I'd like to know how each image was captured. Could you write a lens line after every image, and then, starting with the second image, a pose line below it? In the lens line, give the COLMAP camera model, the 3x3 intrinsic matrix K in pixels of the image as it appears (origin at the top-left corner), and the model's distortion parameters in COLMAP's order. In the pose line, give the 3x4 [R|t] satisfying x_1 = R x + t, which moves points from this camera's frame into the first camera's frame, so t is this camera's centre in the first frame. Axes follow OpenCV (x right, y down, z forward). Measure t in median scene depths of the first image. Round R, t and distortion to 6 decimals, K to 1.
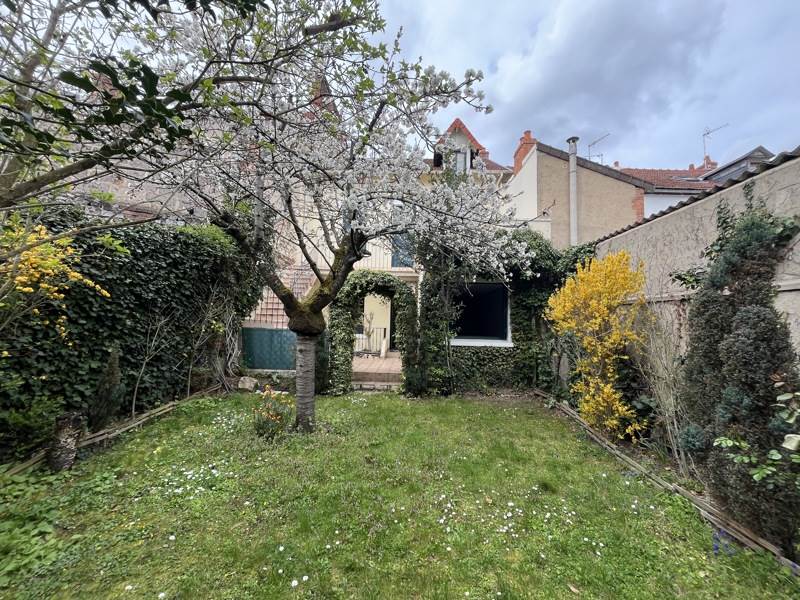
lens RADIAL K [[321.8, 0, 399.8], [0, 321.8, 298.6], [0, 0, 1]] dist [0.000009, -0.000047]
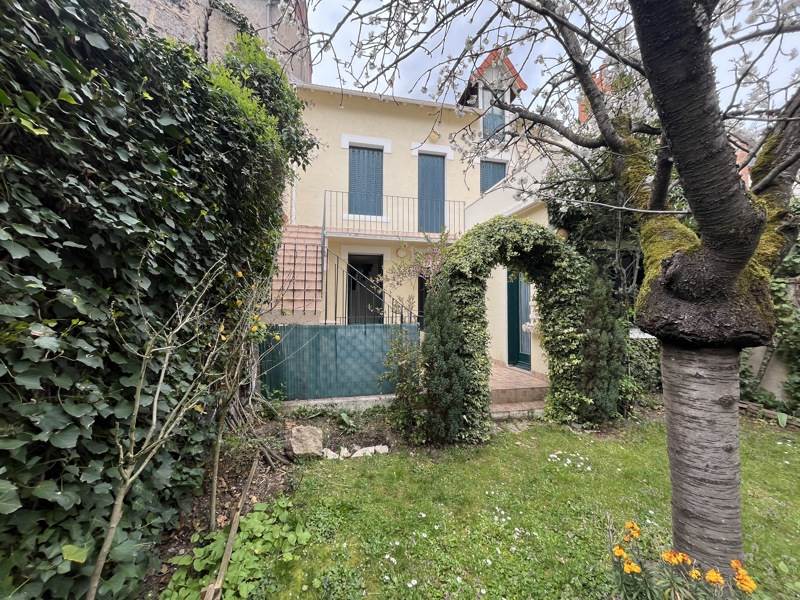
lens RADIAL K [[321.8, 0, 401.1], [0, 321.8, 298.9], [0, 0, 1]] dist [0.000009, -0.000047]
pose [[0.968674, -0.017760, 0.247698, -0.439100], [0.006140, 0.998847, 0.047604, 0.026691], [-0.248258, -0.044592, 0.967667, 0.488275]]
